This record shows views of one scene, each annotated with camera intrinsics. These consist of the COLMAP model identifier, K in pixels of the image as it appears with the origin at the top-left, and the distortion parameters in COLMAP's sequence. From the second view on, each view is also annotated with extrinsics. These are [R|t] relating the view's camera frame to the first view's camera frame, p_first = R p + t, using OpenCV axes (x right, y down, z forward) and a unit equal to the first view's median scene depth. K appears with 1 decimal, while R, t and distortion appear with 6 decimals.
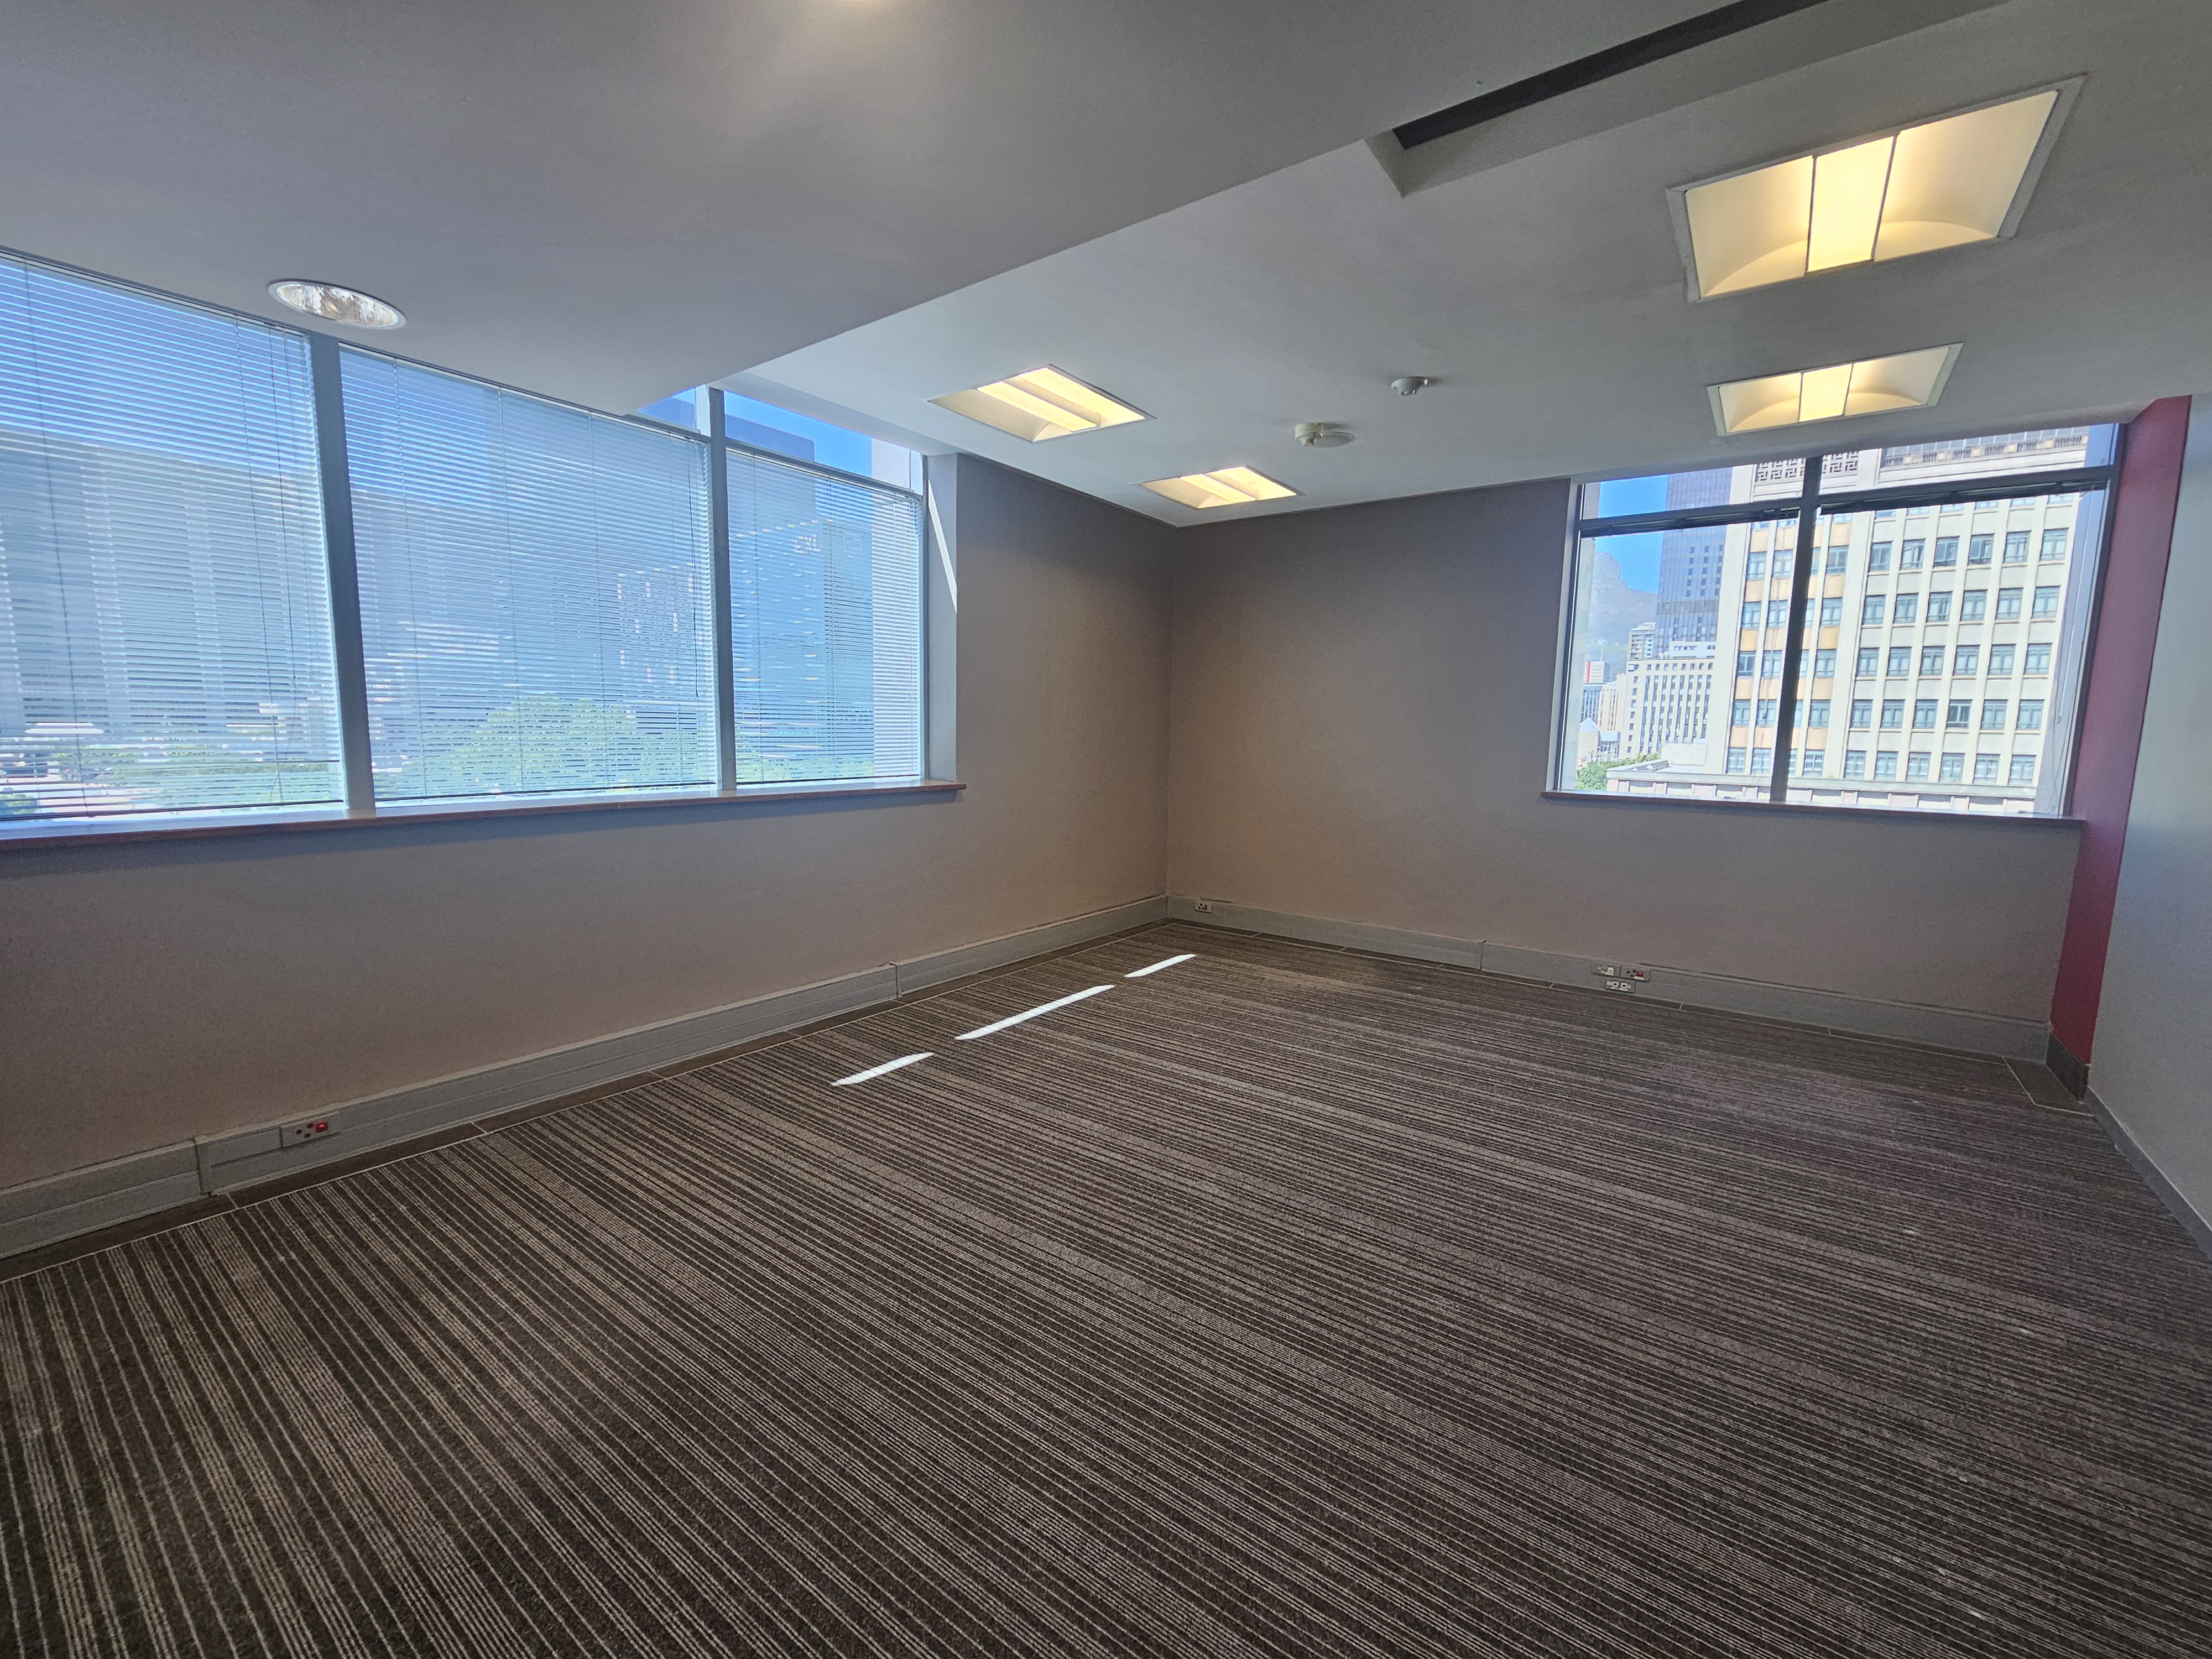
lens RADIAL K [[905.3, 0, 1101.1], [0, 905.3, 830.0], [0, 0, 1]] dist [-0.000414, -0.000403]
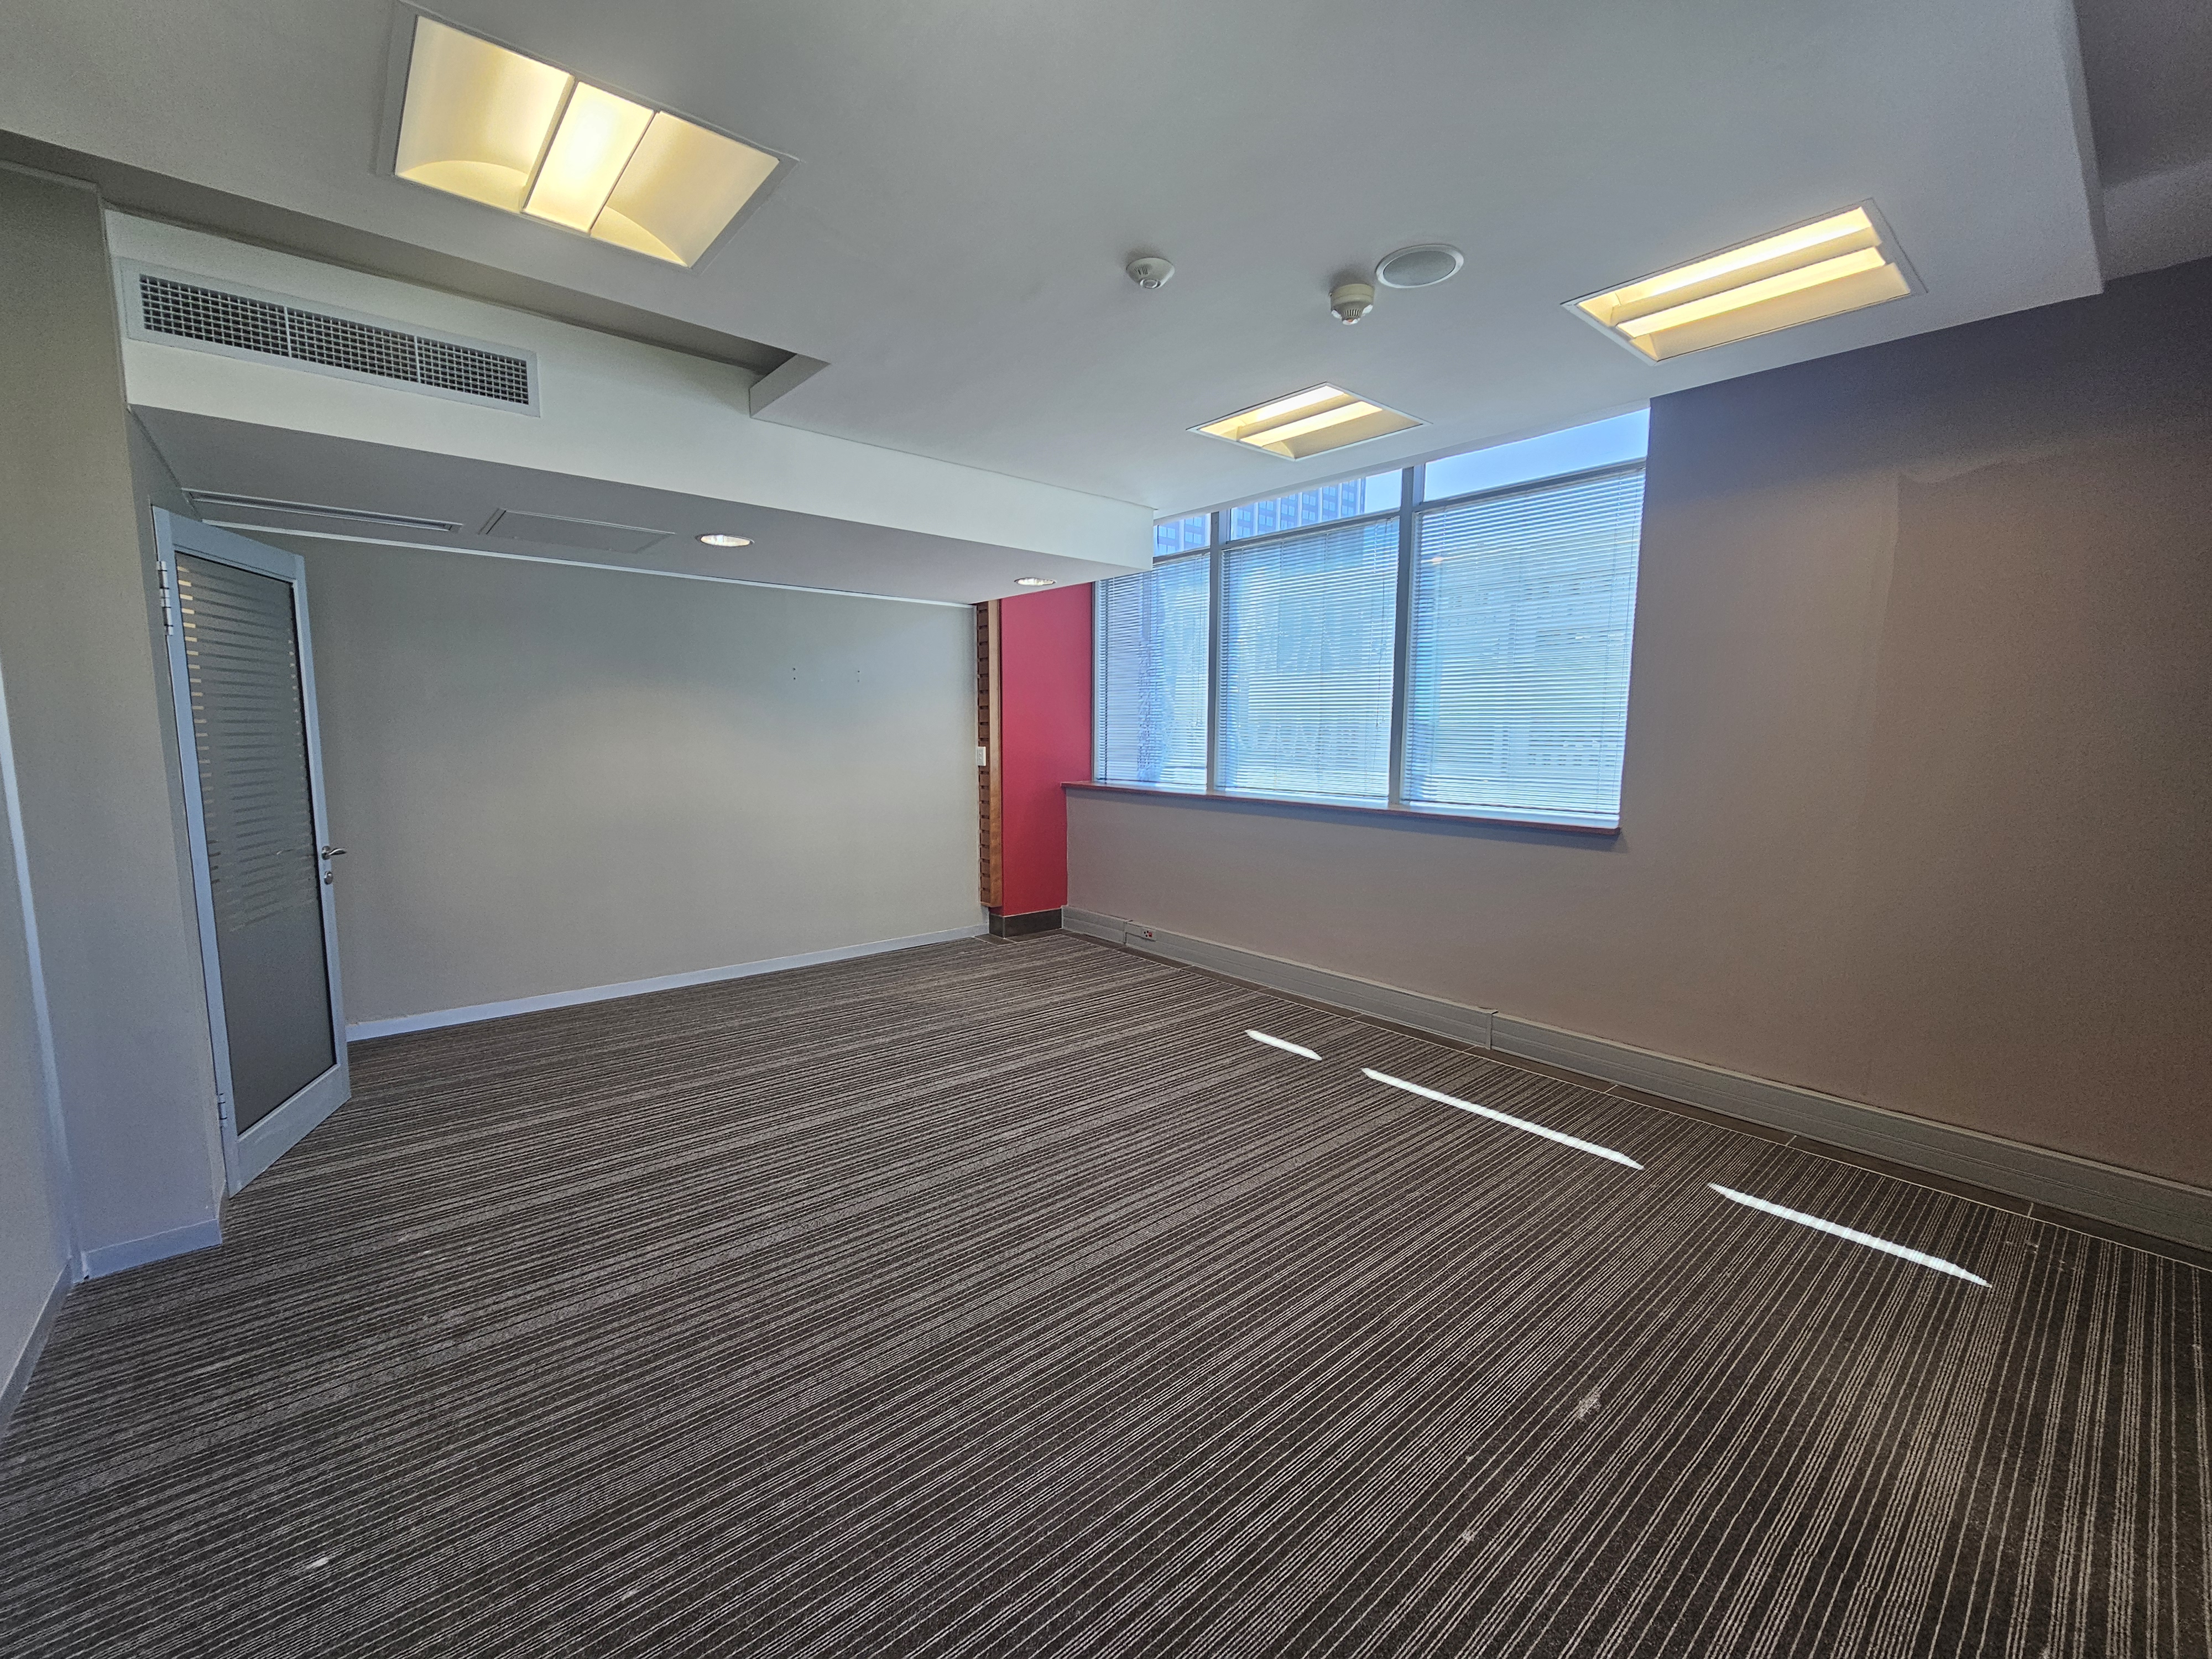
lens RADIAL K [[905.3, 0, 1106.7], [0, 905.3, 844.1], [0, 0, 1]] dist [-0.000414, -0.000403]
pose [[-0.226199, 0.099517, -0.968984, 0.984041], [-0.123657, 0.983785, 0.129904, -0.118881], [0.966200, 0.149206, -0.210225, 1.082703]]
